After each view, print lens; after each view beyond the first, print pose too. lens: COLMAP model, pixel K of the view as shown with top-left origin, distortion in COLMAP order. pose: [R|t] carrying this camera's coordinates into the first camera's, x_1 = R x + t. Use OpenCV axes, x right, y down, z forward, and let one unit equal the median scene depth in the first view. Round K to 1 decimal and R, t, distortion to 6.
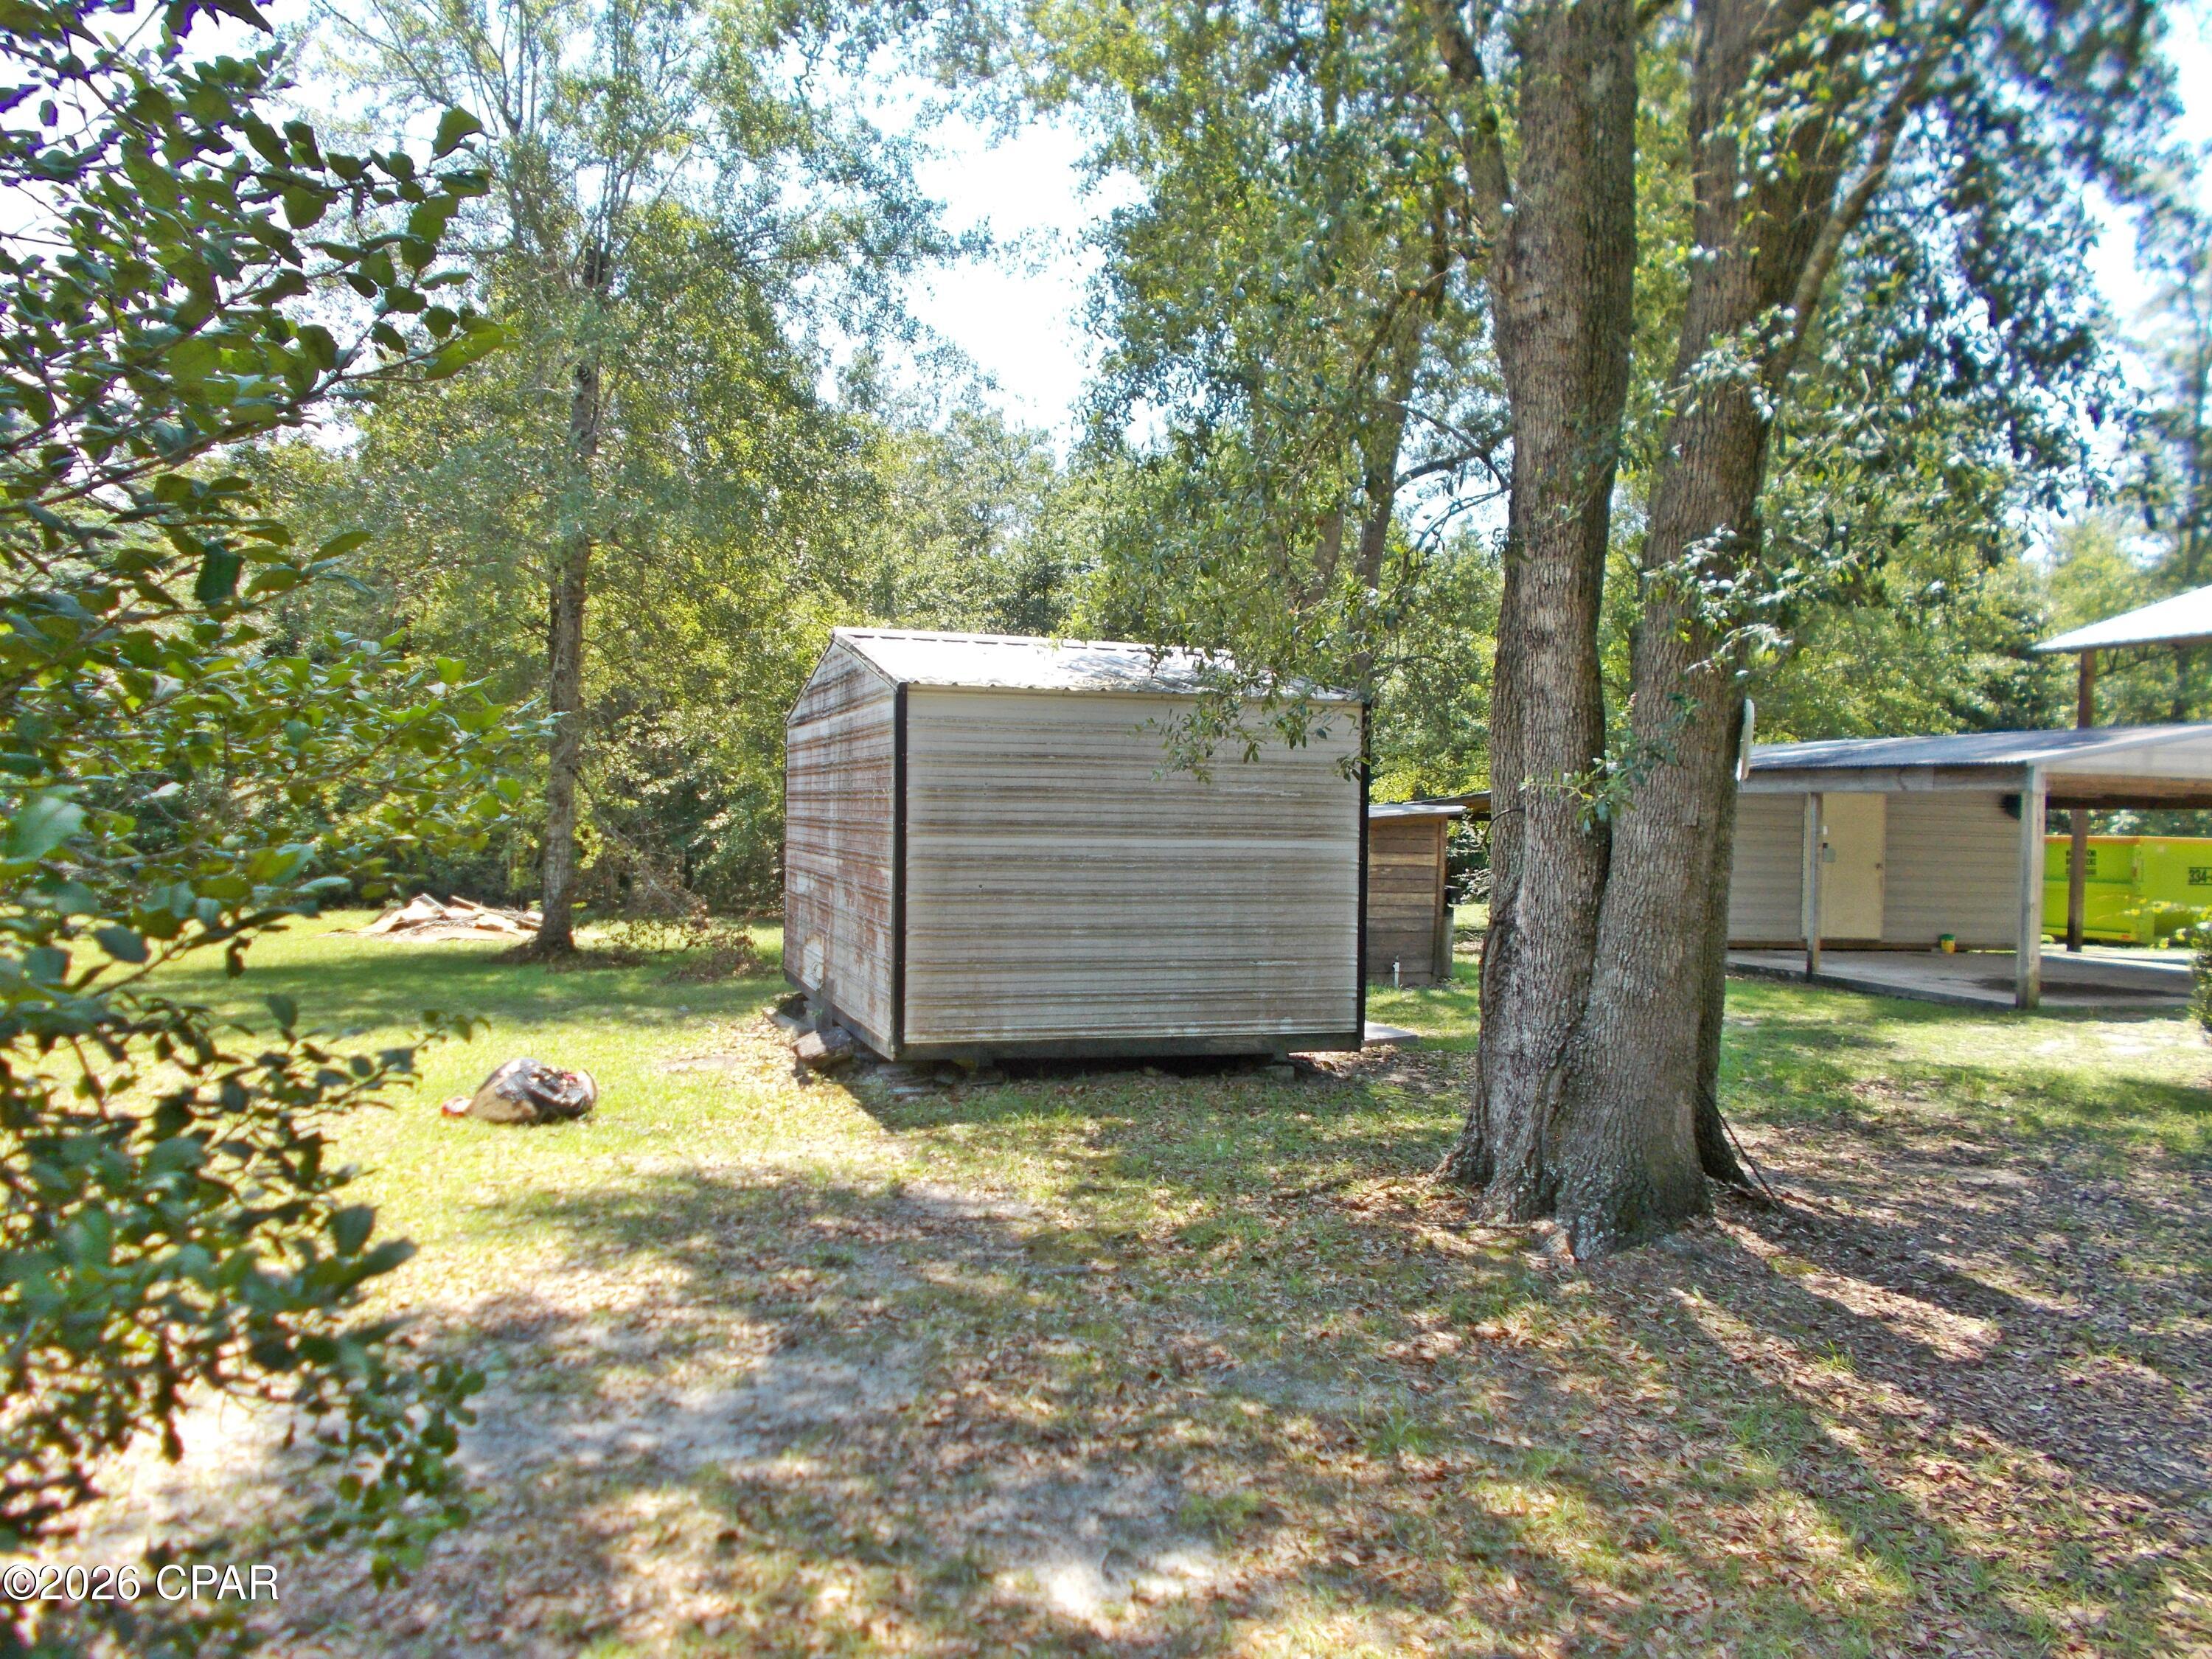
lens RADIAL K [[1719.1, 0, 1106.0], [0, 1719.1, 829.5], [0, 0, 1]] dist [-0.012647, -0.011236]
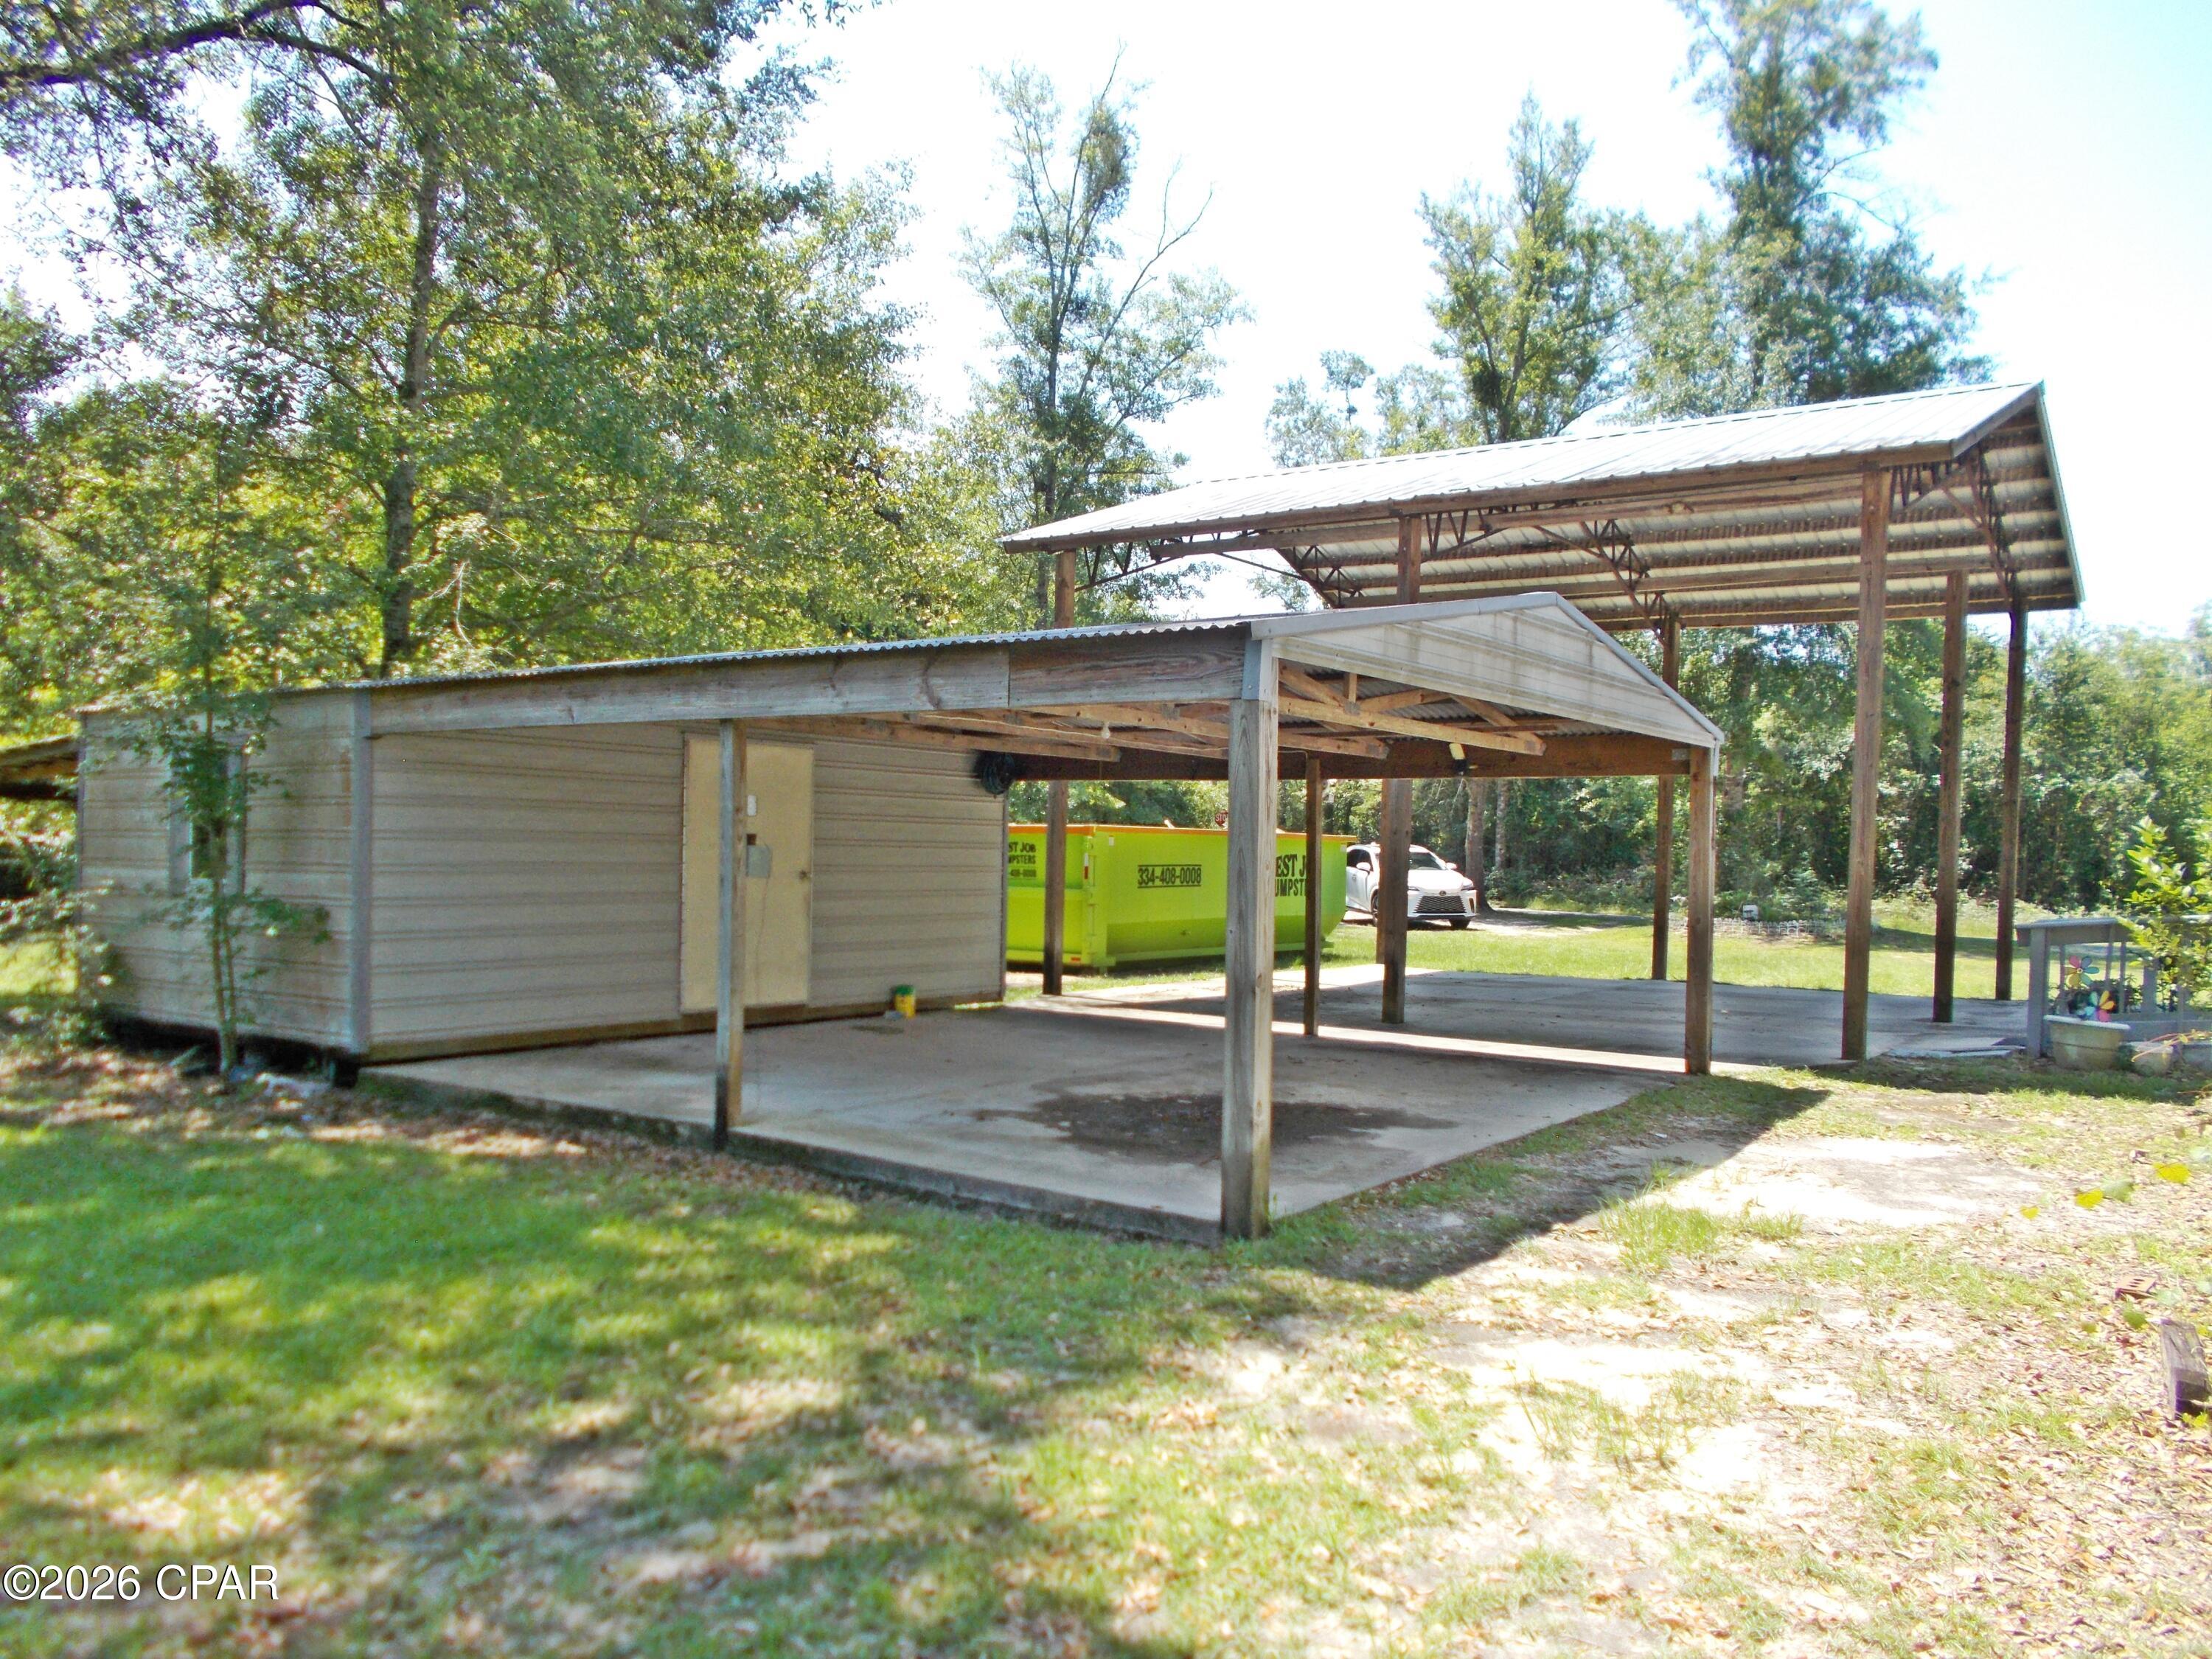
lens RADIAL K [[1719.1, 0, 1106.0], [0, 1719.1, 829.5], [0, 0, 1]] dist [-0.012647, -0.011236]
pose [[0.794082, -0.019288, 0.607504, 0.213133], [0.020755, 0.999774, 0.004613, 0.006339], [-0.607456, 0.008945, 0.794303, 0.567057]]
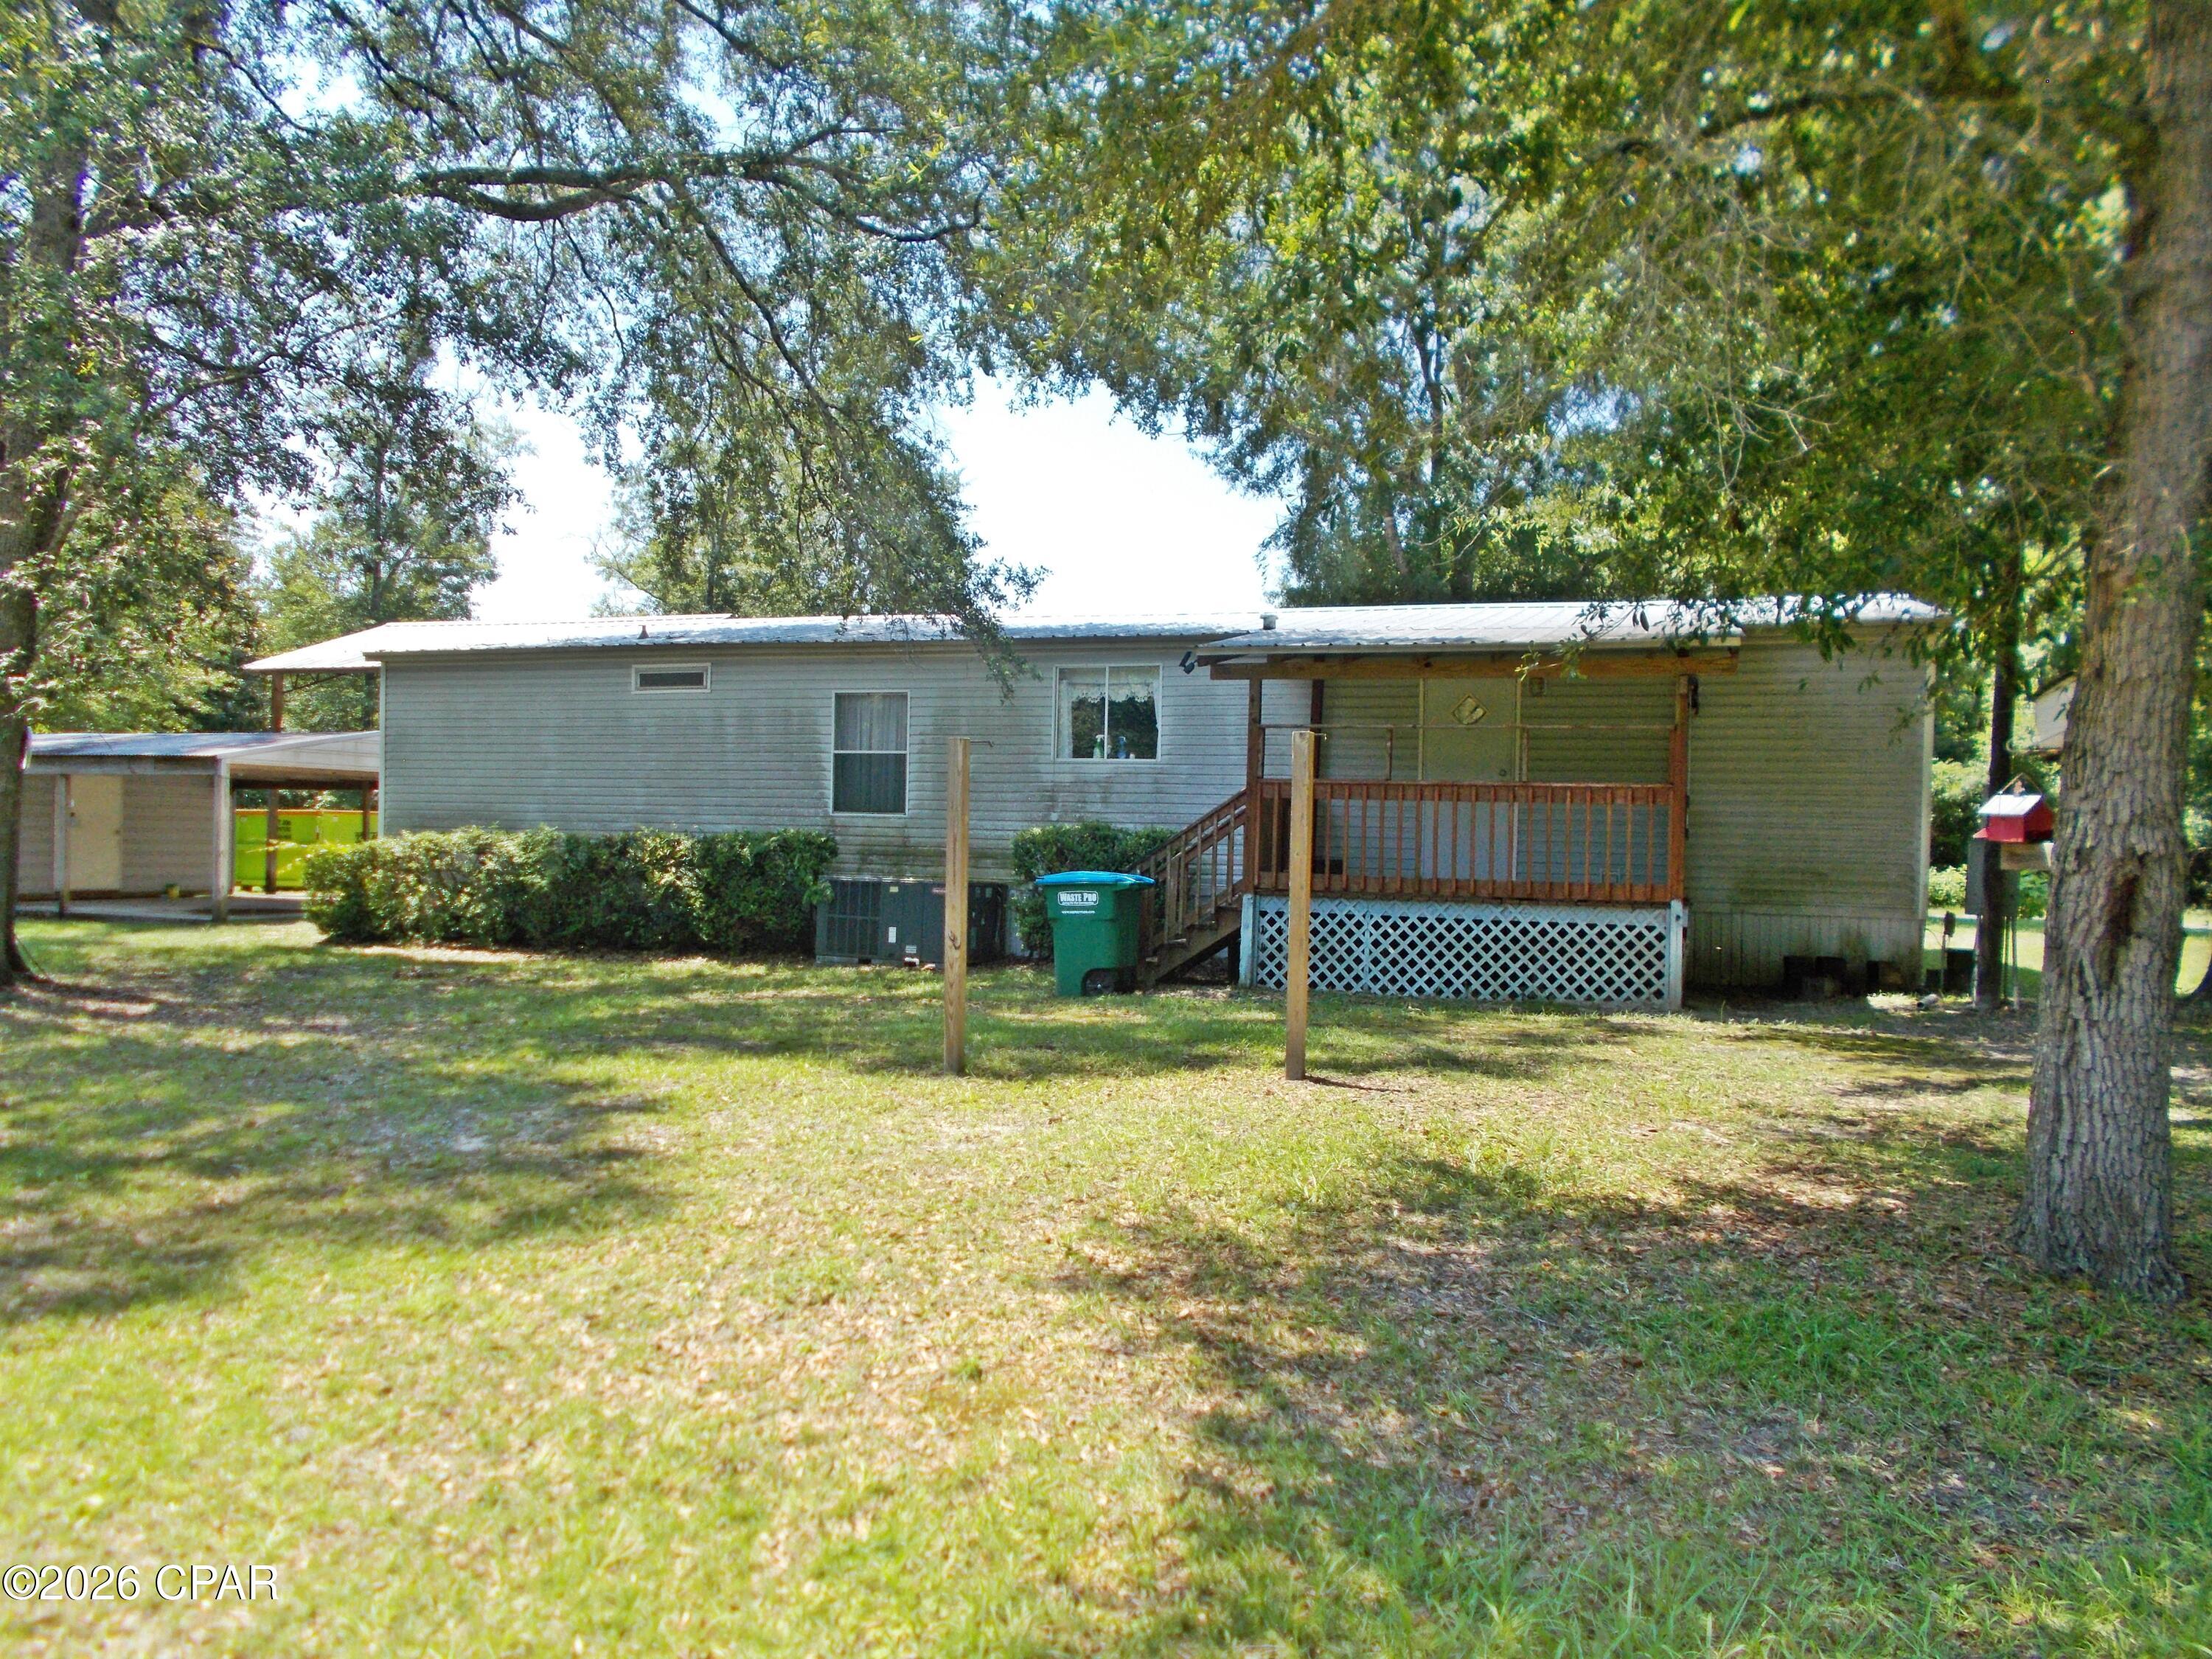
lens RADIAL K [[1719.1, 0, 1106.0], [0, 1719.1, 829.5], [0, 0, 1]] dist [-0.012647, -0.011236]
pose [[0.589027, -0.015800, 0.807959, -0.182972], [0.008320, 0.999874, 0.013488, 0.009976], [-0.808070, -0.001222, 0.589085, -0.437526]]
